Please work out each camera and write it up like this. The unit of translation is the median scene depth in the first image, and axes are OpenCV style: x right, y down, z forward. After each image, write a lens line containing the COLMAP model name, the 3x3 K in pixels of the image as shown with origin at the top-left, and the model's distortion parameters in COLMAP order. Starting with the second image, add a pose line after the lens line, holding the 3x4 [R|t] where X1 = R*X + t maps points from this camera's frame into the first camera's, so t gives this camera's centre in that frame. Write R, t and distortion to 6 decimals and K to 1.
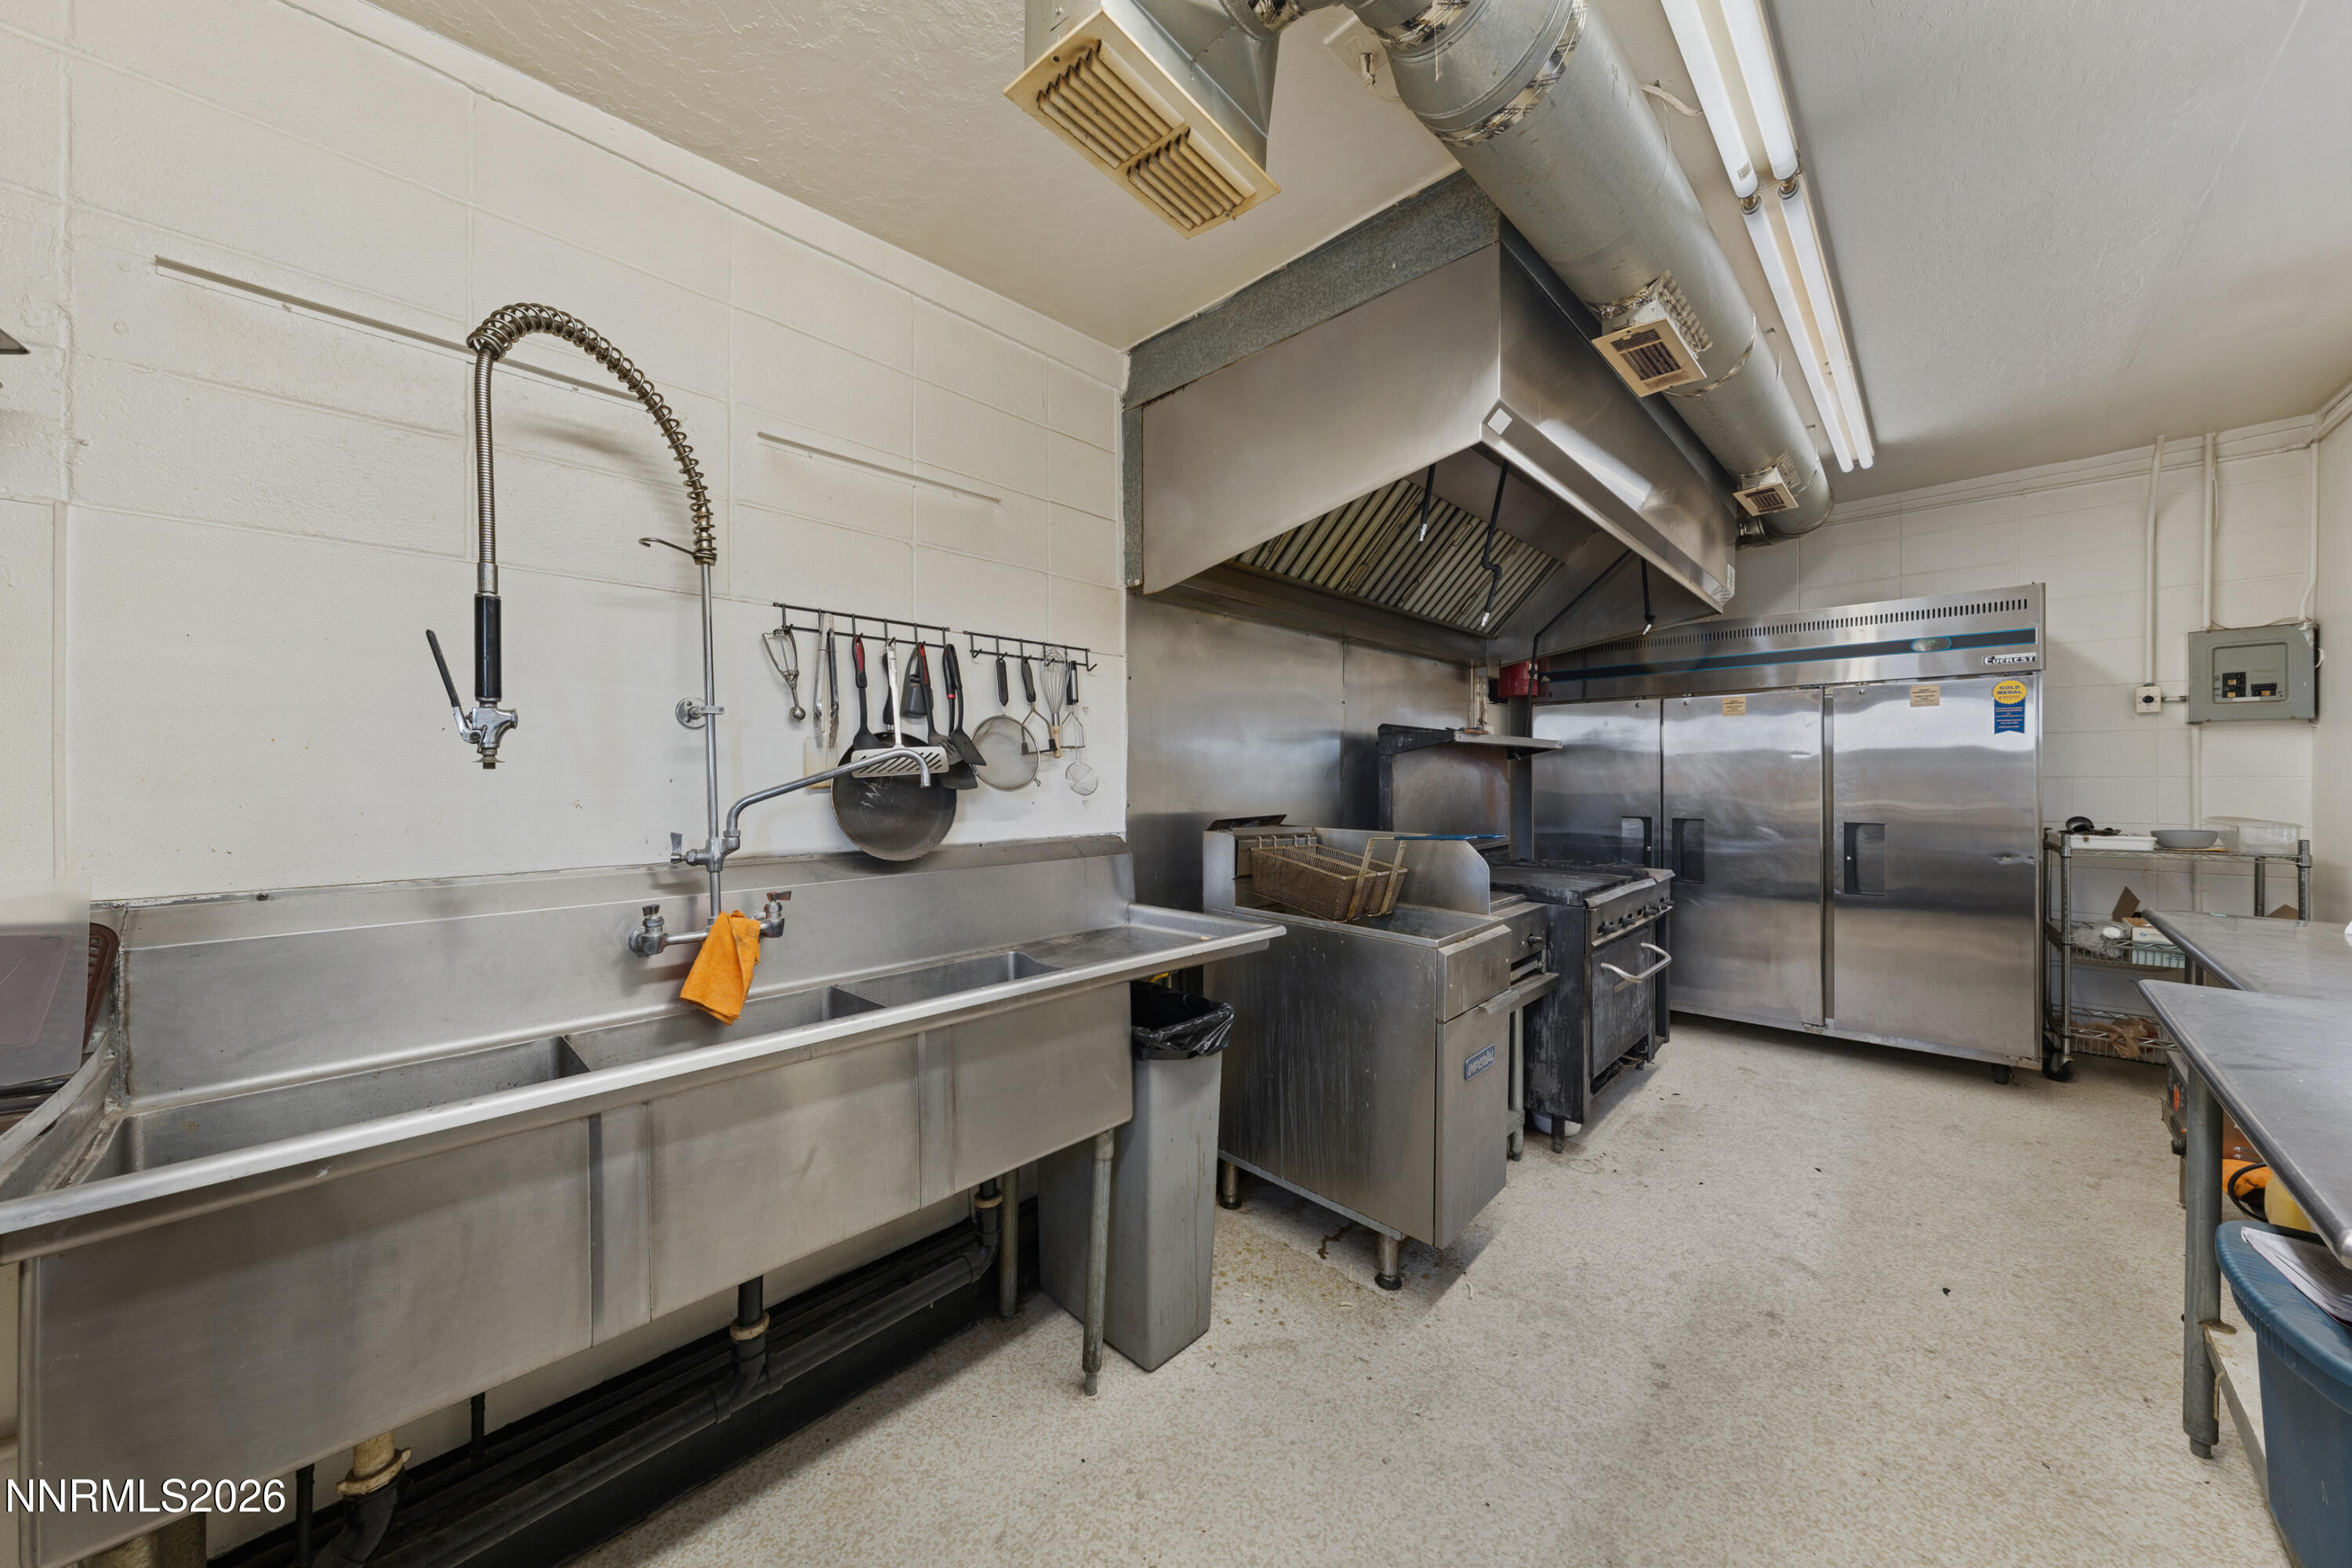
lens RADIAL K [[801.1, 0, 1156.6], [0, 801.1, 777.0], [0, 0, 1]] dist [-0.001477, -0.000200]
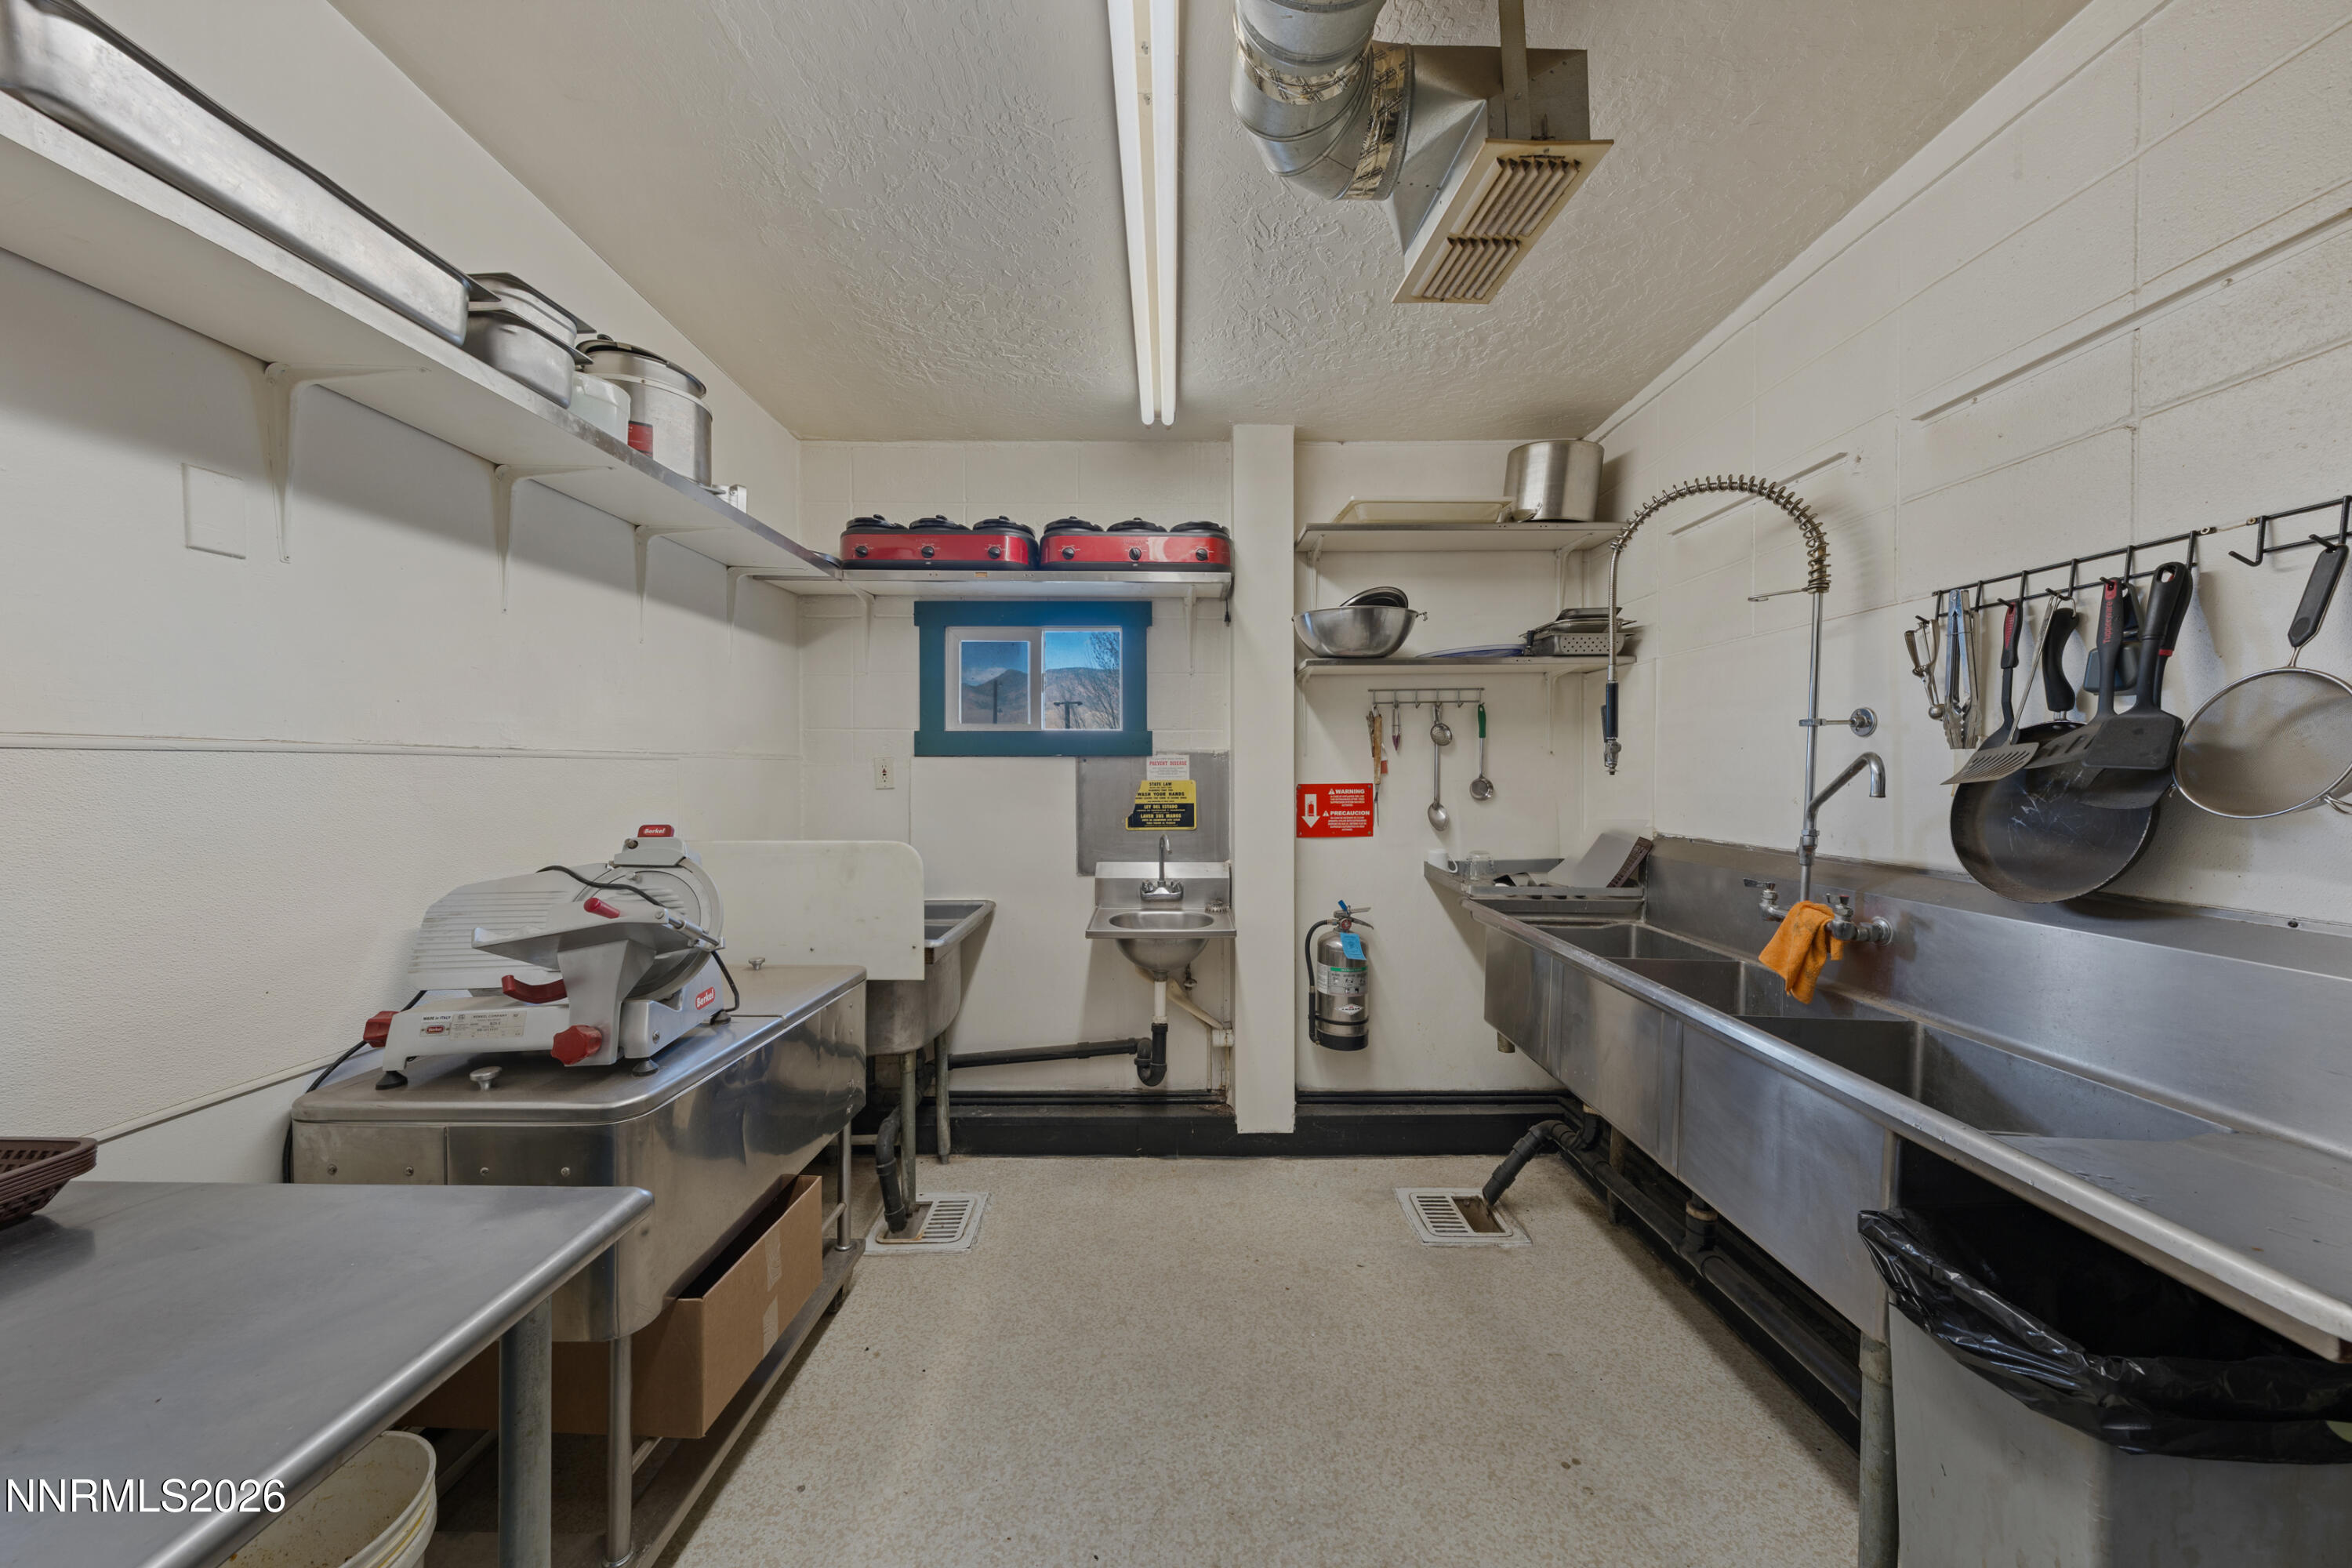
lens RADIAL K [[801.1, 0, 1172.1], [0, 801.1, 774.9], [0, 0, 1]] dist [-0.001477, -0.000200]
pose [[-0.713556, -0.001216, -0.700597, 0.660845], [-0.009740, 0.999919, 0.008184, -0.007482], [0.700530, 0.012663, -0.713510, 0.886967]]
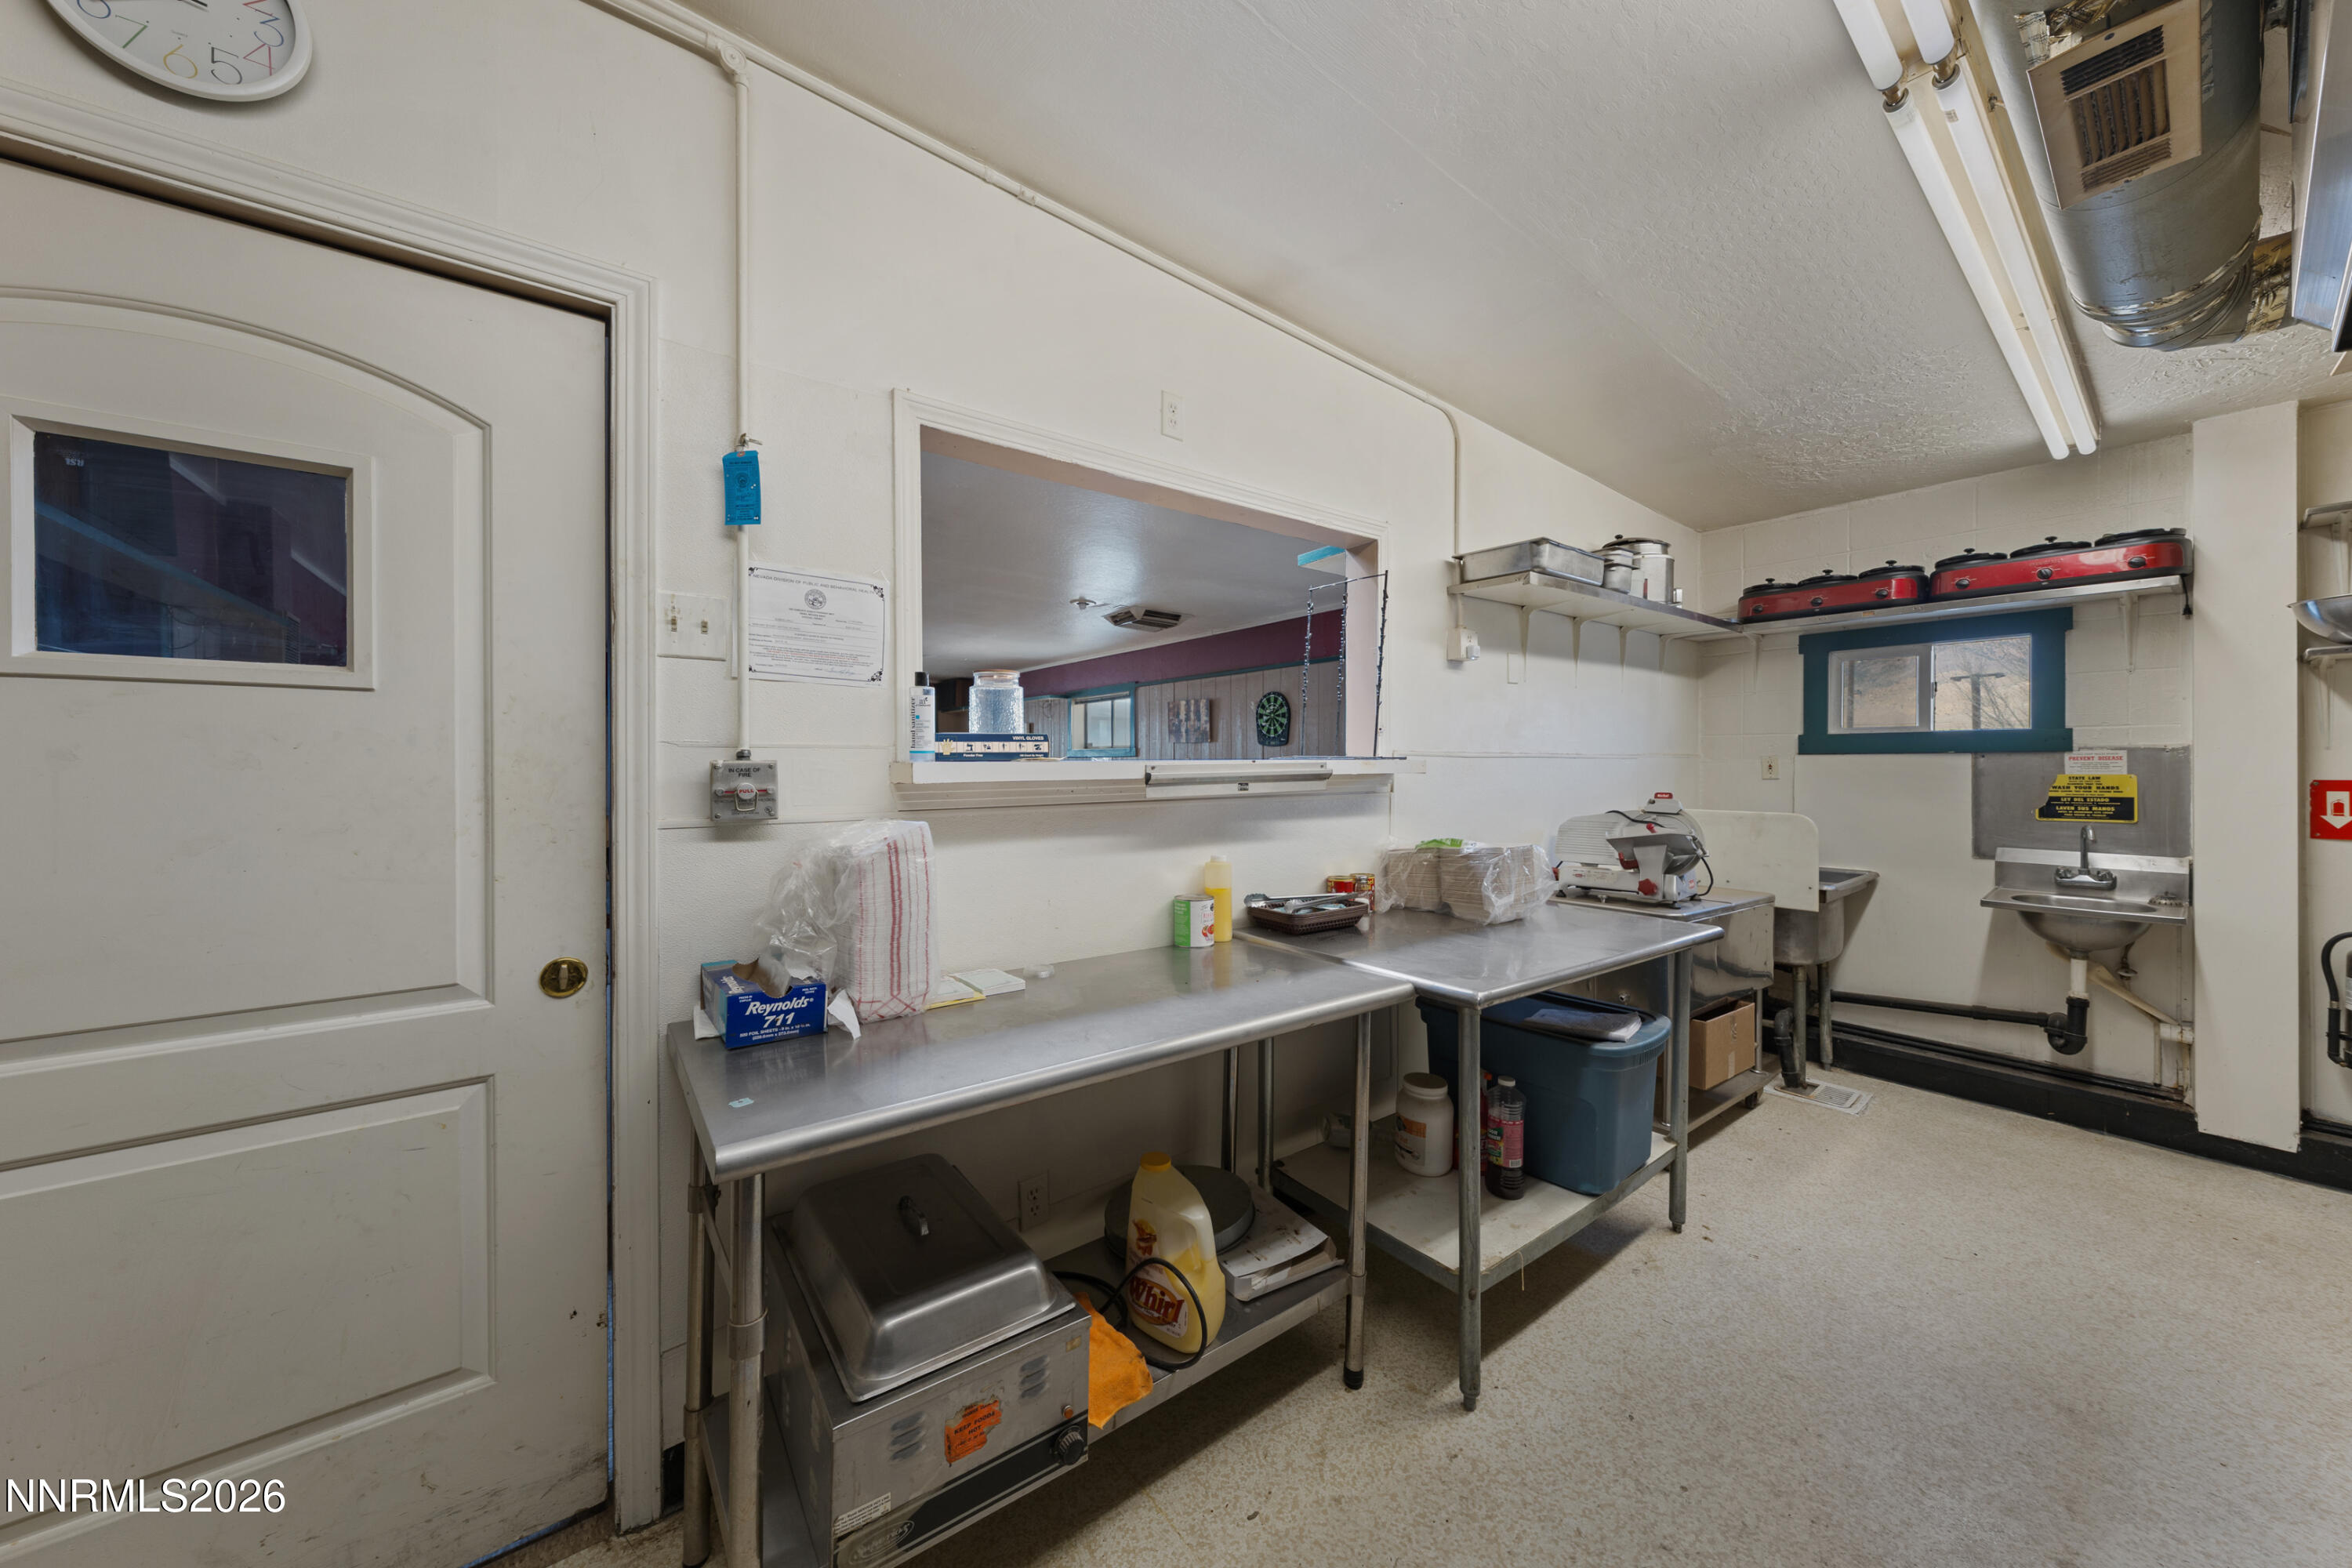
lens RADIAL K [[801.1, 0, 1168.3], [0, 801.1, 769.2], [0, 0, 1]] dist [-0.001477, -0.000200]
pose [[-0.989247, -0.006155, 0.146122, 1.165680], [-0.004489, 0.999921, 0.011734, -0.005680], [-0.146182, 0.010952, -0.989197, 1.600404]]
